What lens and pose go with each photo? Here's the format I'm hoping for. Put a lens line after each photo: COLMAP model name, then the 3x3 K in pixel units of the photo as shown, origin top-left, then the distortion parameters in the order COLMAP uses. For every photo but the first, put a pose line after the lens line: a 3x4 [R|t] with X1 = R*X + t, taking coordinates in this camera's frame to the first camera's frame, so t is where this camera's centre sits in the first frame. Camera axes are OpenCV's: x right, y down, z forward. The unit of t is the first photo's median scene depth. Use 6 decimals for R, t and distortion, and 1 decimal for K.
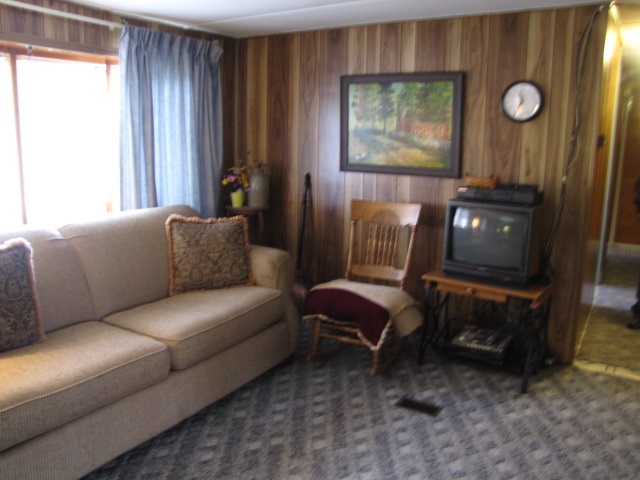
lens RADIAL K [[559.5, 0, 321.1], [0, 559.5, 234.9], [0, 0, 1]] dist [-0.092120, 0.126482]
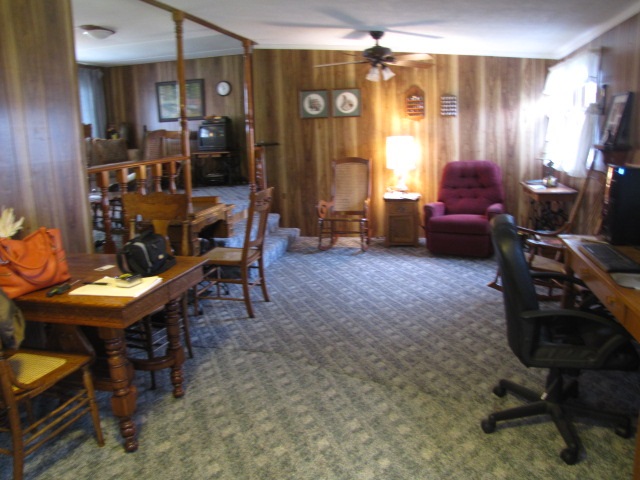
lens RADIAL K [[559.5, 0, 316.1], [0, 559.5, 244.8], [0, 0, 1]] dist [-0.092120, 0.126482]
pose [[0.960916, -0.098275, 0.258811, 0.015996], [0.100849, 0.994896, 0.003348, 0.472396], [-0.257819, 0.022883, 0.965922, -1.470033]]
